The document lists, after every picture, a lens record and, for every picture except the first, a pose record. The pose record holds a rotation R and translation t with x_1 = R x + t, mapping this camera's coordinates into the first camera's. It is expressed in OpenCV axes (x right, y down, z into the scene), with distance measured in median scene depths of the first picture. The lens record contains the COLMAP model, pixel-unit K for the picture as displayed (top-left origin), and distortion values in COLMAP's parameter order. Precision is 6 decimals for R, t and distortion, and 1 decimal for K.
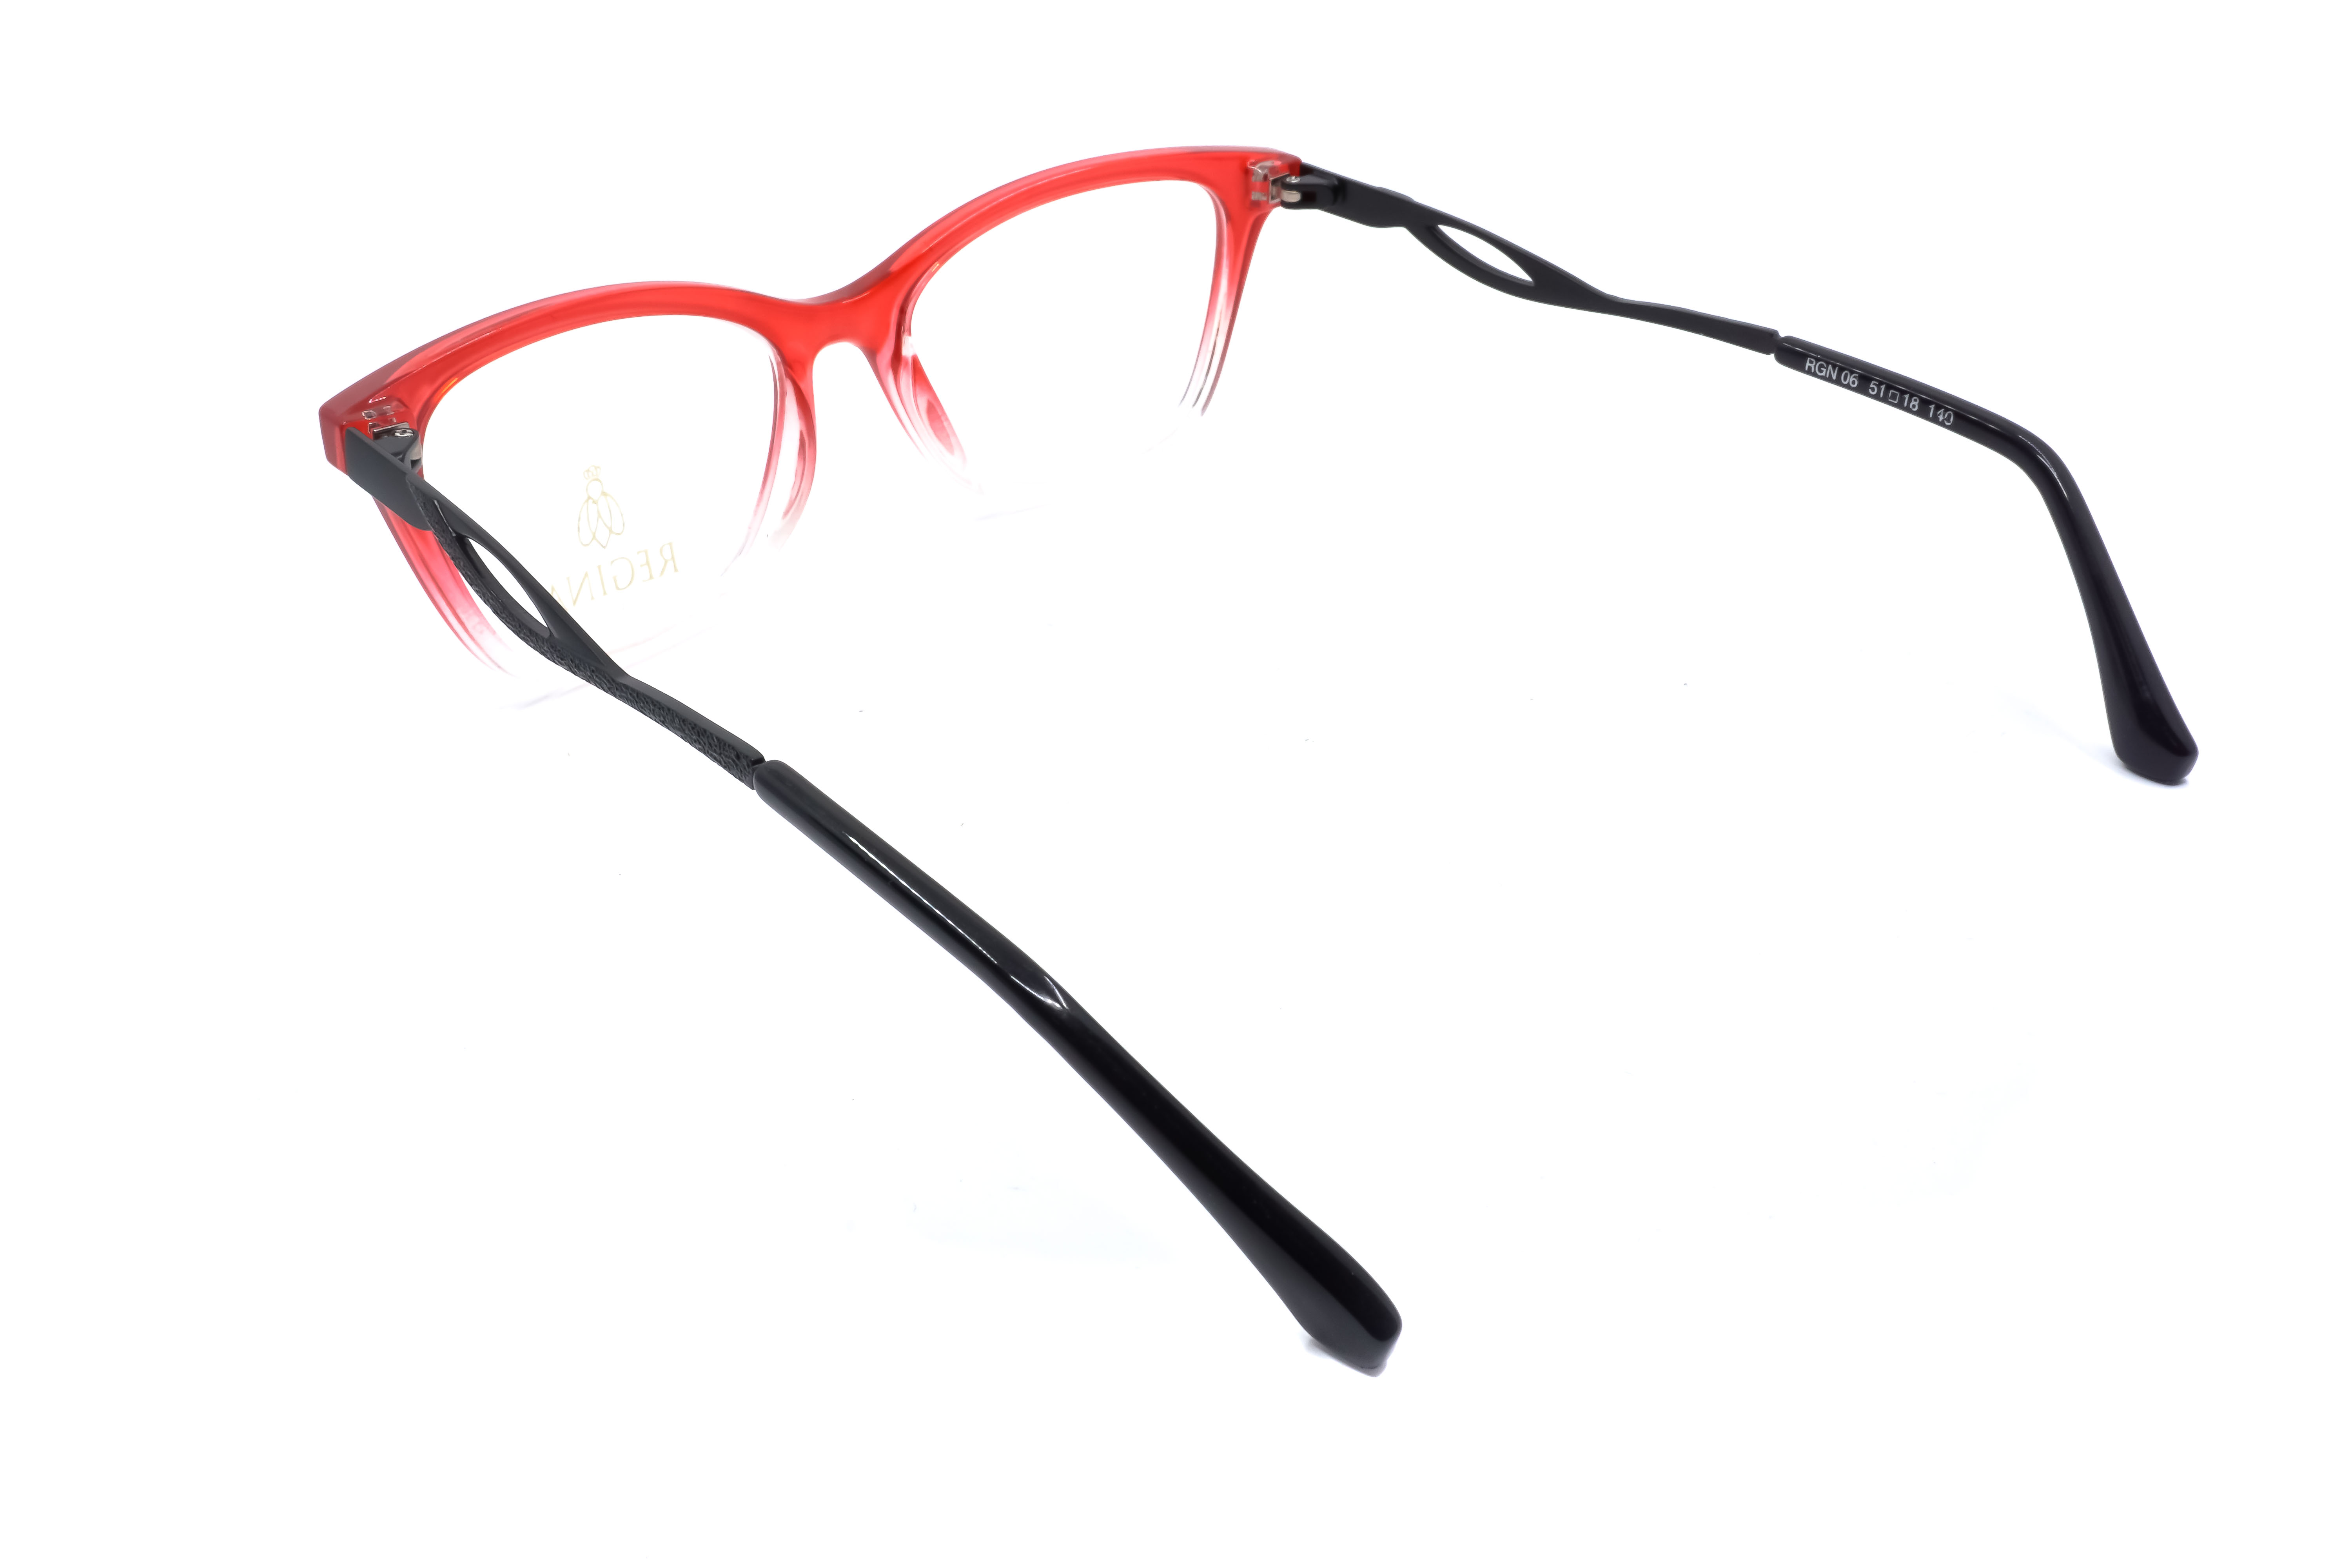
lens RADIAL K [[2386.3, 0, 1186.3], [0, 2386.3, 778.9], [0, 0, 1]] dist [-0.002835, -0.001670]
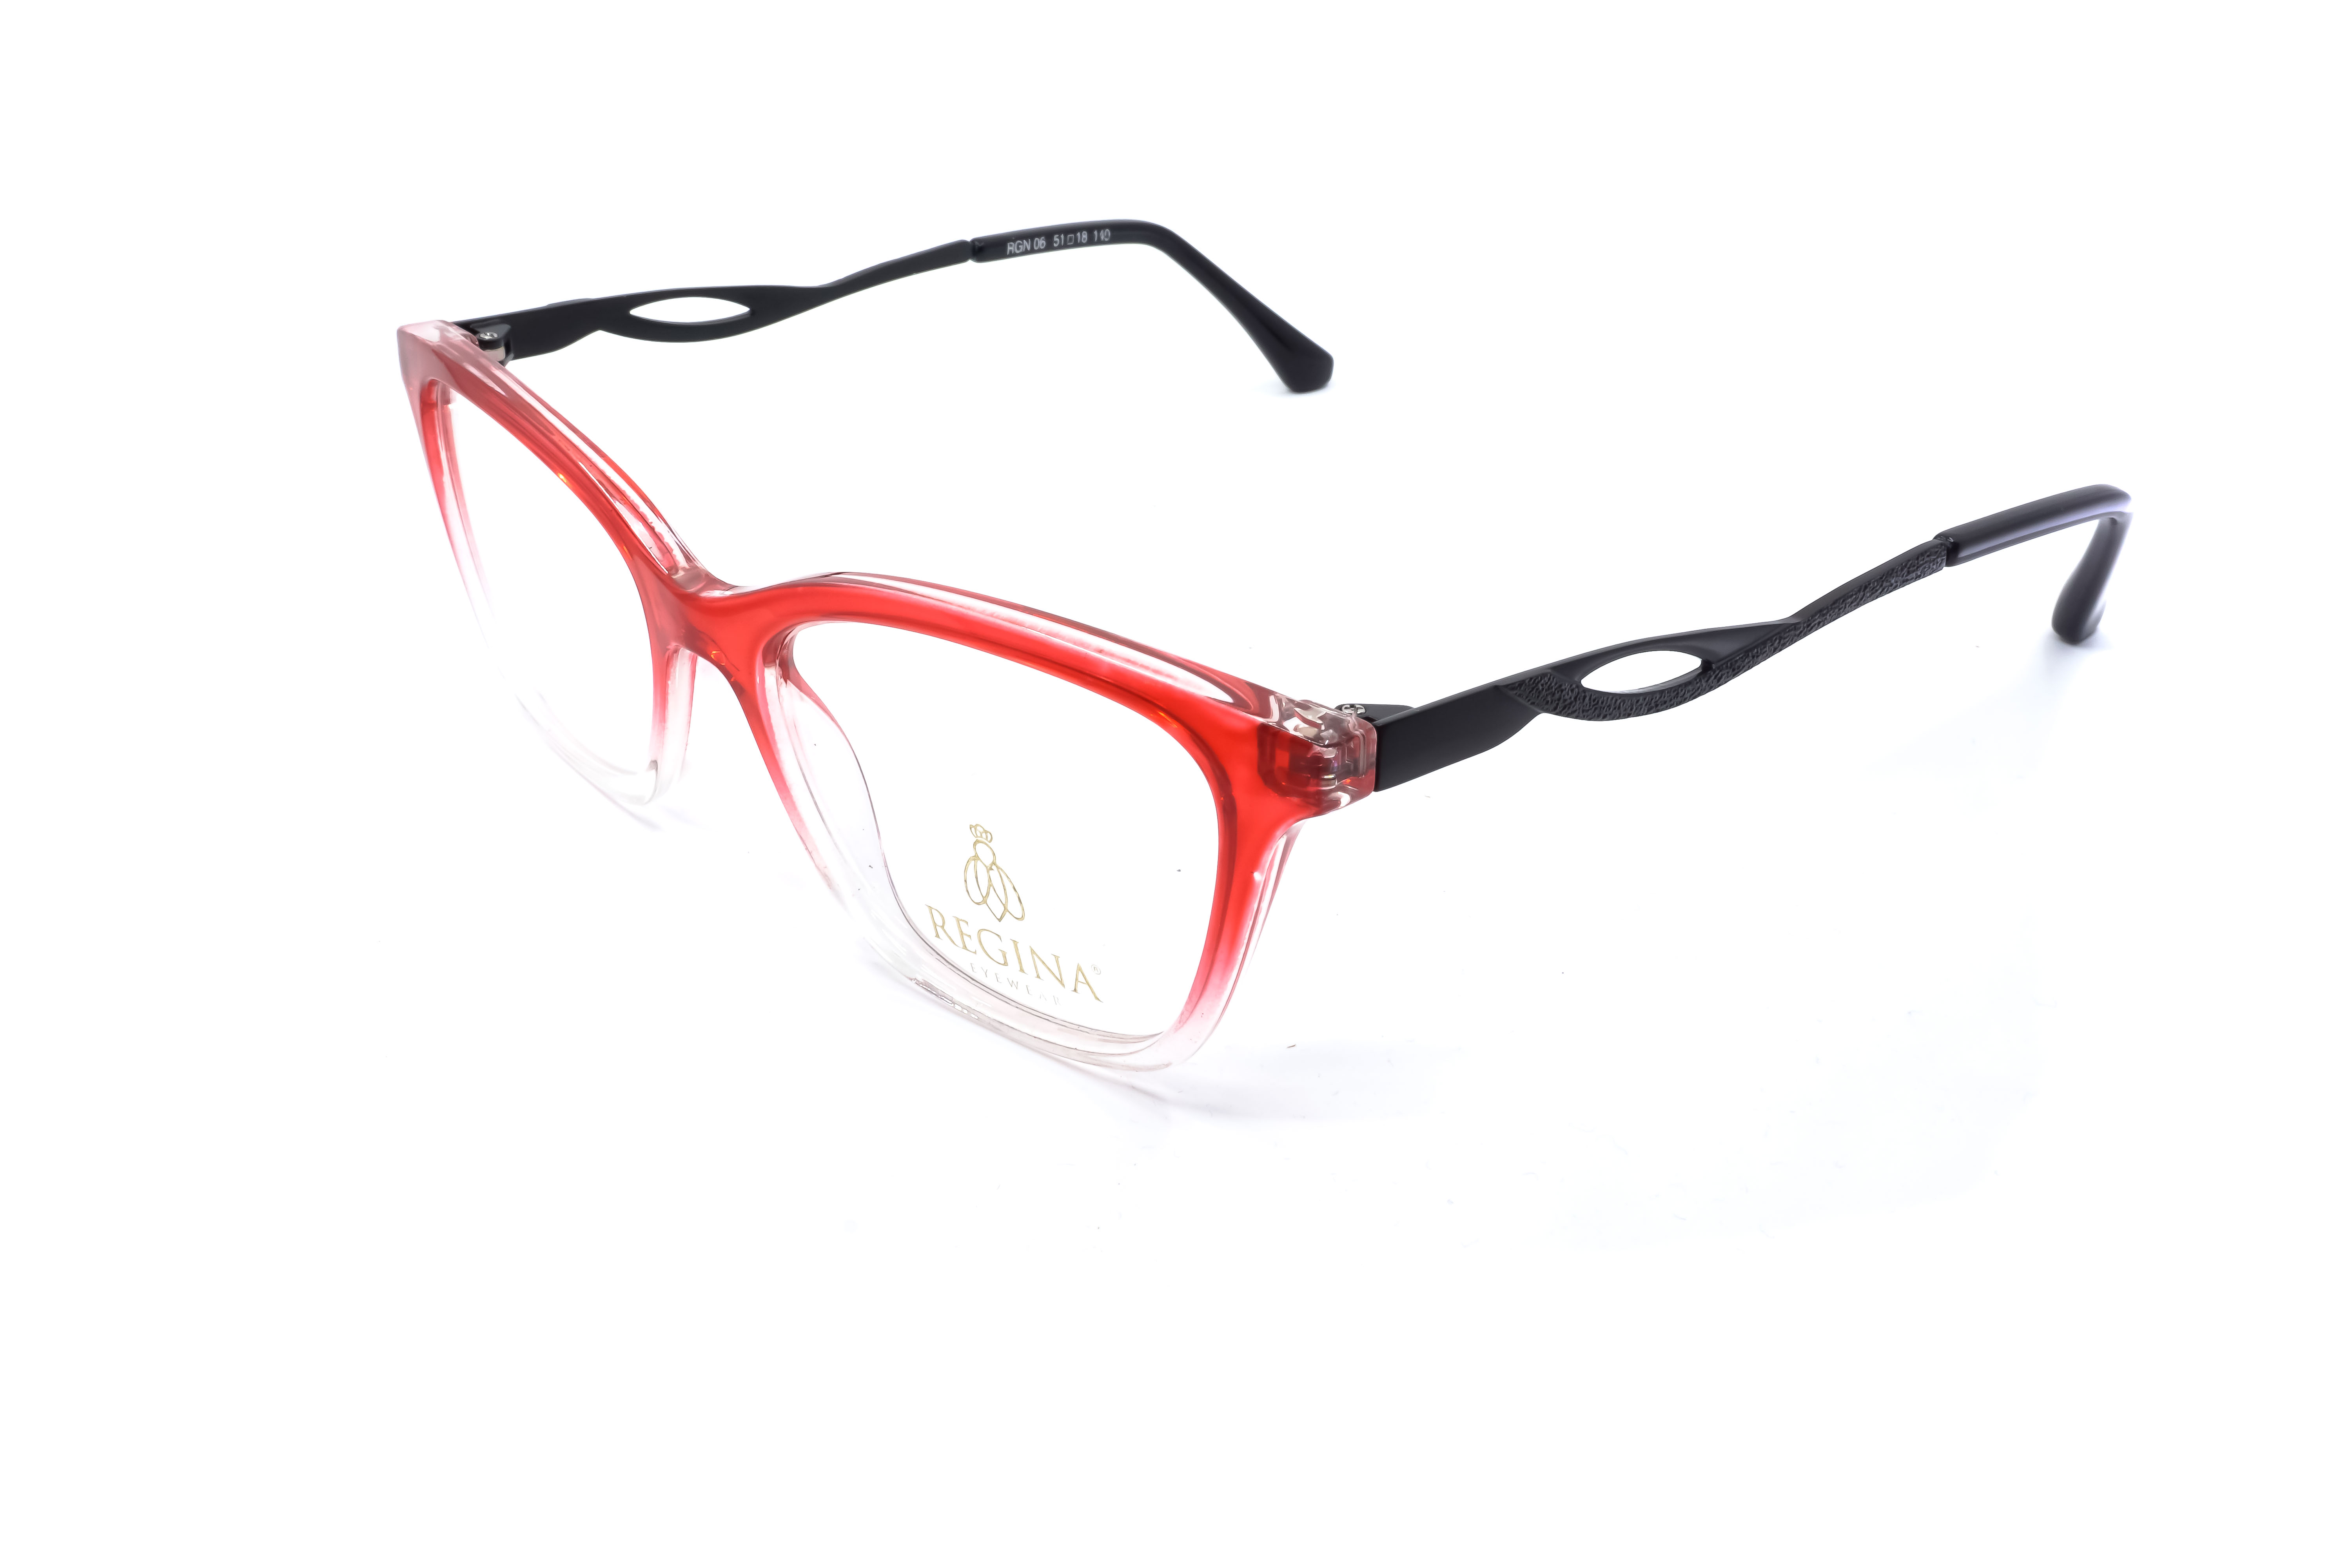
lens RADIAL K [[2352.2, 0, 1173.5], [0, 2352.2, 822.9], [0, 0, 1]] dist [-0.006742, -0.010638]
pose [[0.006319, -0.489752, 0.871839, -0.854009], [0.496482, 0.758344, 0.422398, -0.395293], [-0.868024, 0.430183, 0.247945, 0.744567]]
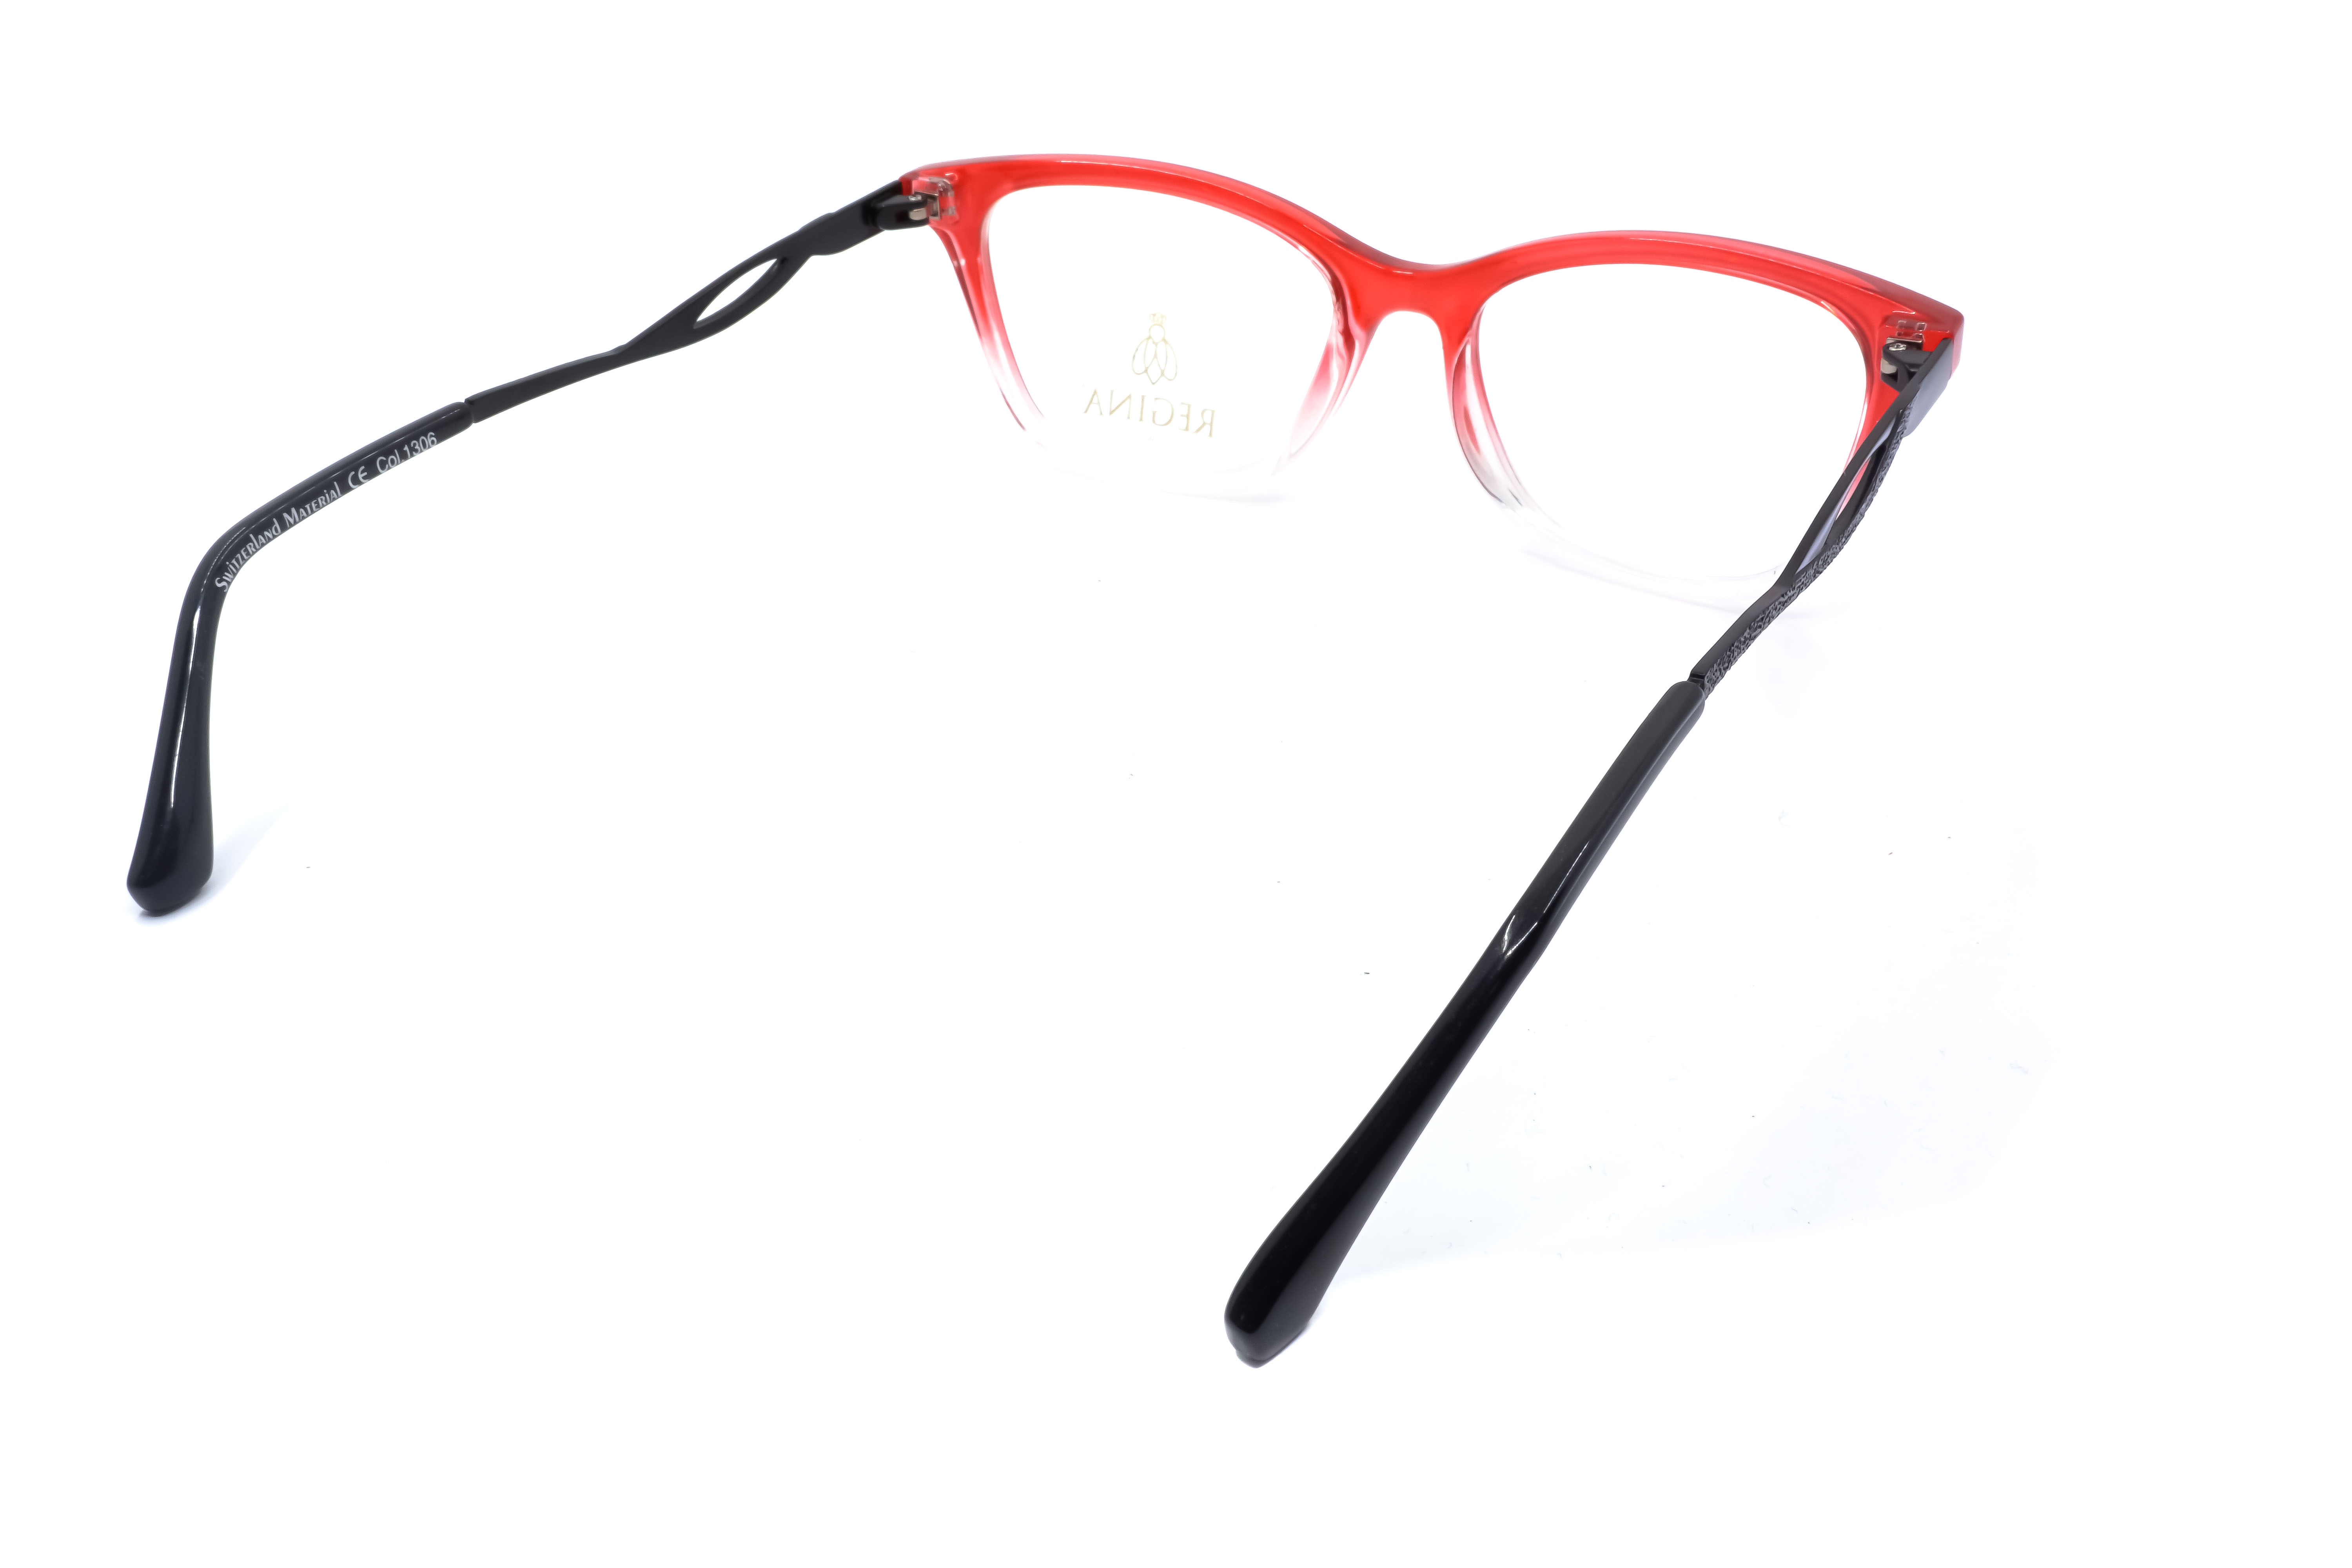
lens RADIAL K [[2352.2, 0, 1173.5], [0, 2352.2, 822.9], [0, 0, 1]] dist [-0.006742, -0.010638]
pose [[0.261554, 0.494052, -0.829157, 0.805619], [-0.458445, 0.819563, 0.343721, -0.315596], [0.849363, 0.290221, 0.440856, 0.553247]]
